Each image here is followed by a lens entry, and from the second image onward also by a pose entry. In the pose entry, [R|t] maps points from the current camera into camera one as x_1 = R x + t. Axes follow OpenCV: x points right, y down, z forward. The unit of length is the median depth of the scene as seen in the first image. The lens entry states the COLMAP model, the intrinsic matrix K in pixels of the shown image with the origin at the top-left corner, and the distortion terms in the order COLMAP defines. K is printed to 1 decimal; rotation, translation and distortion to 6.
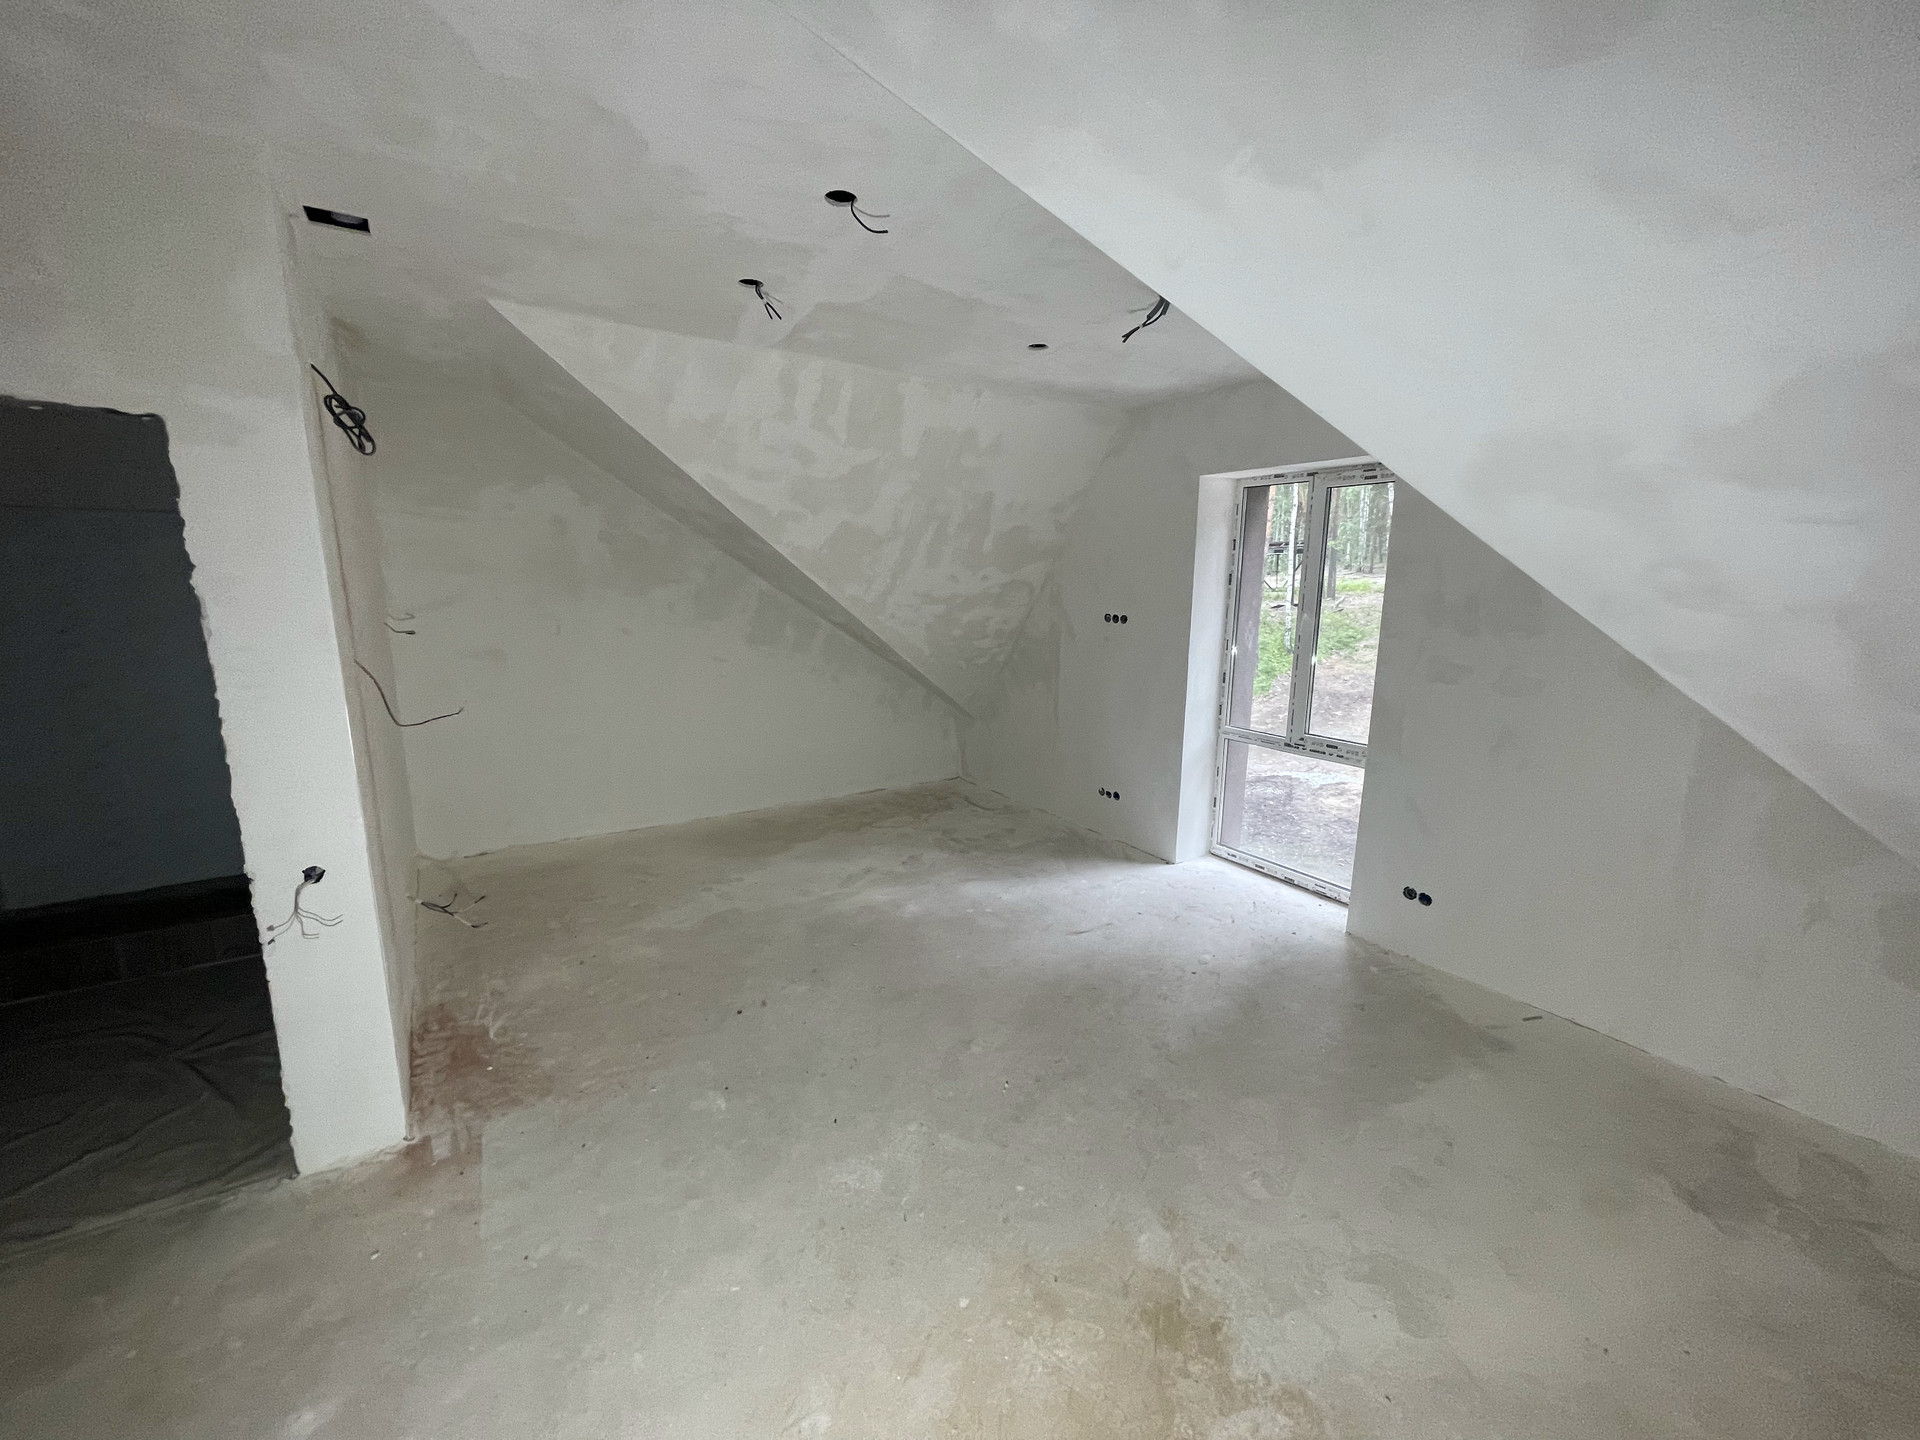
lens RADIAL K [[777.5, 0, 960.0], [0, 777.5, 720.0], [0, 0, 1]] dist [-0.001948, -0.000521]
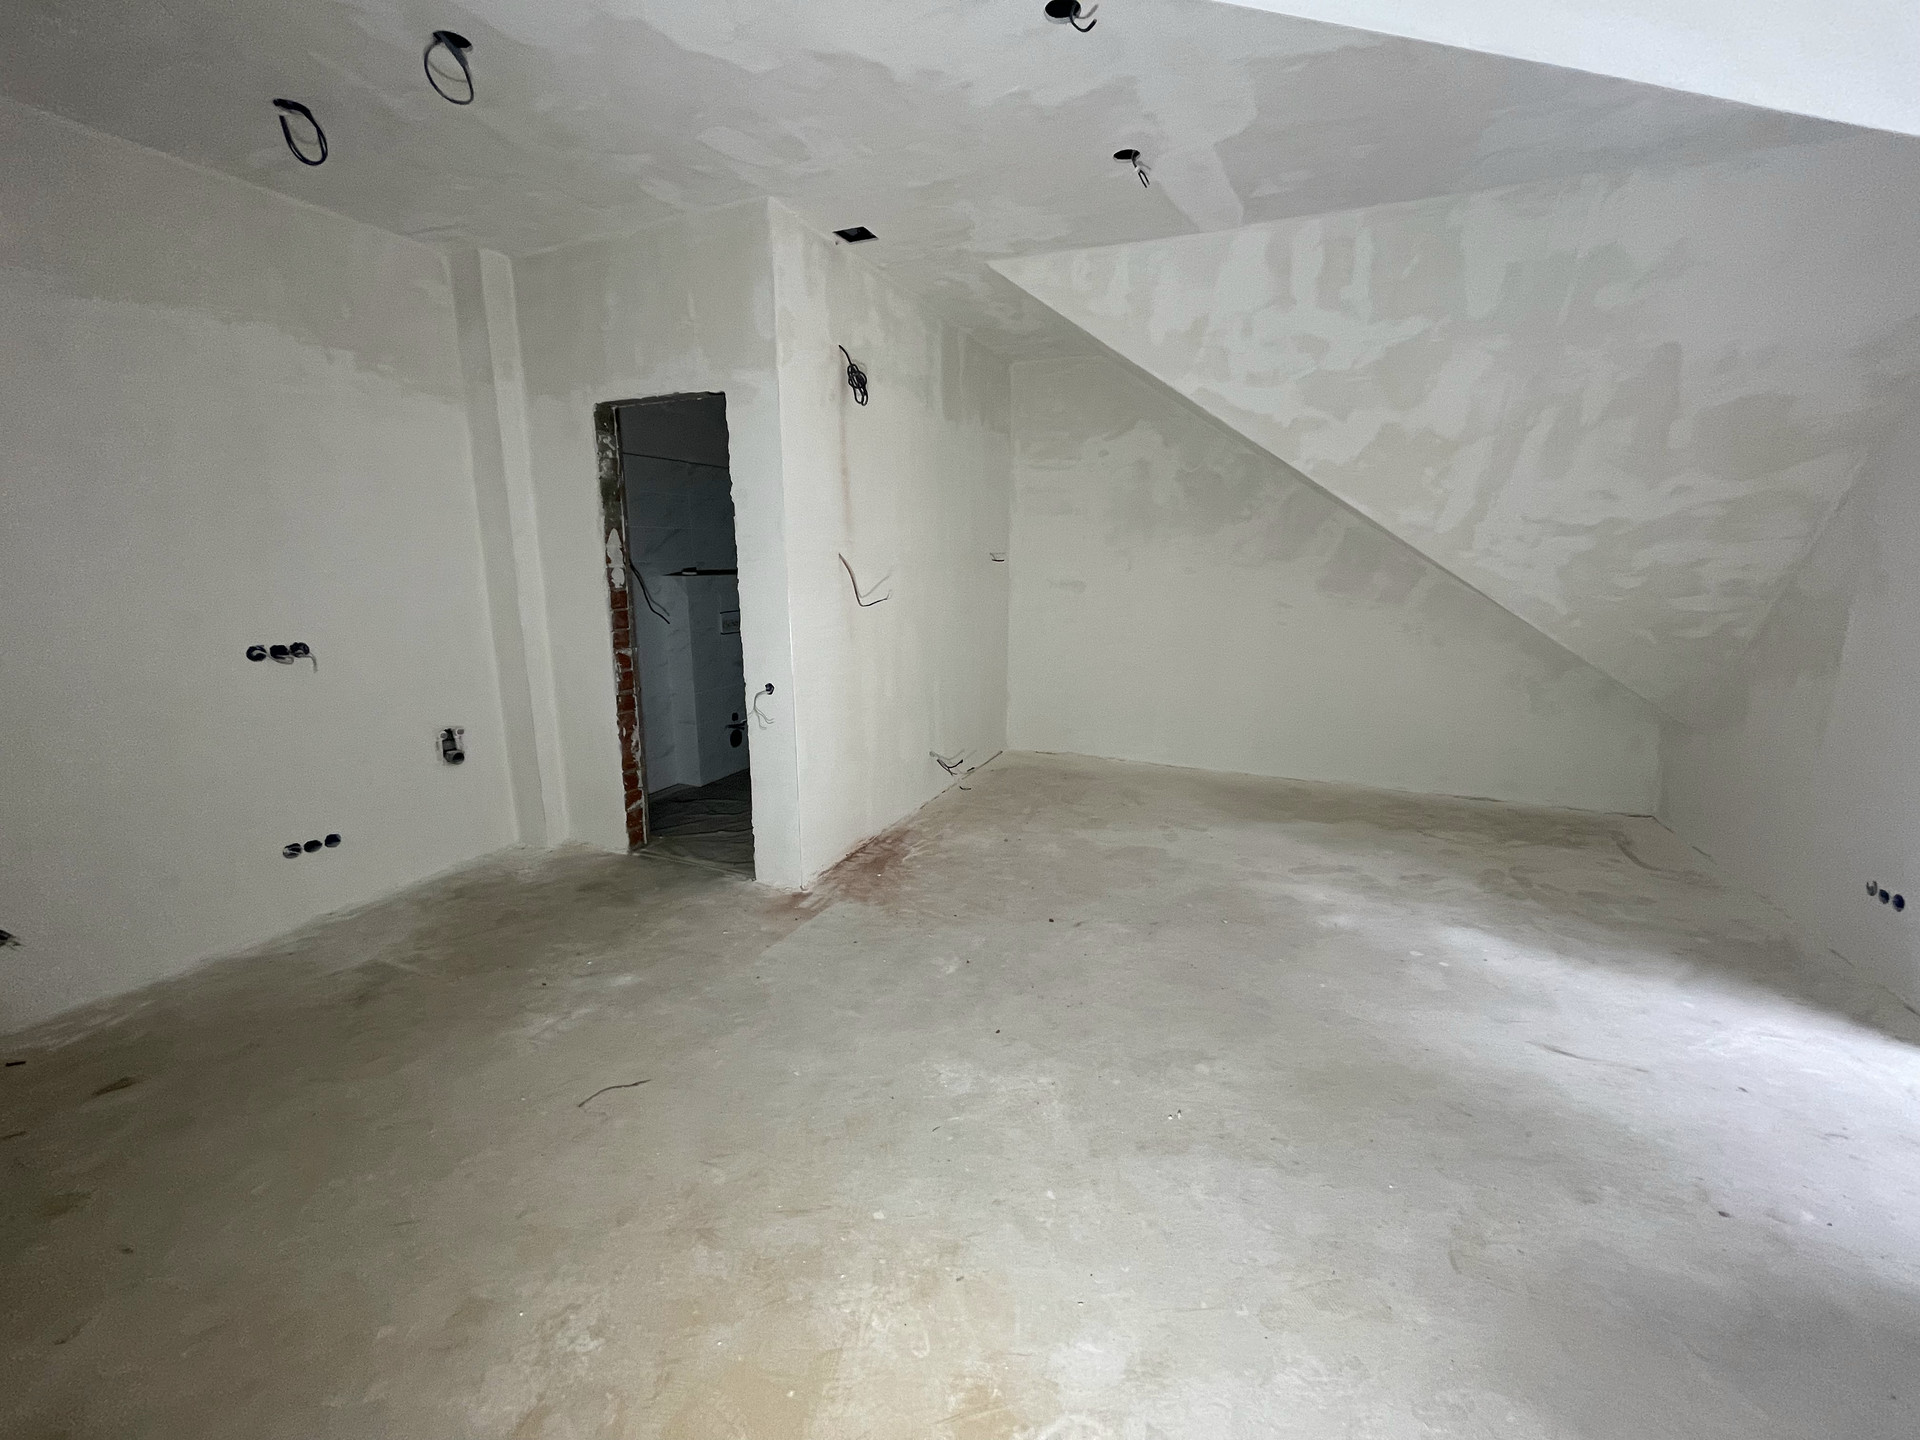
lens RADIAL K [[784.9, 0, 960.0], [0, 784.9, 720.0], [0, 0, 1]] dist [0.008370, 0.000034]
pose [[0.543305, 0.167379, -0.822681, 0.315056], [-0.151818, 0.983356, 0.099807, 0.024051], [0.825694, 0.070672, 0.559674, 0.217302]]
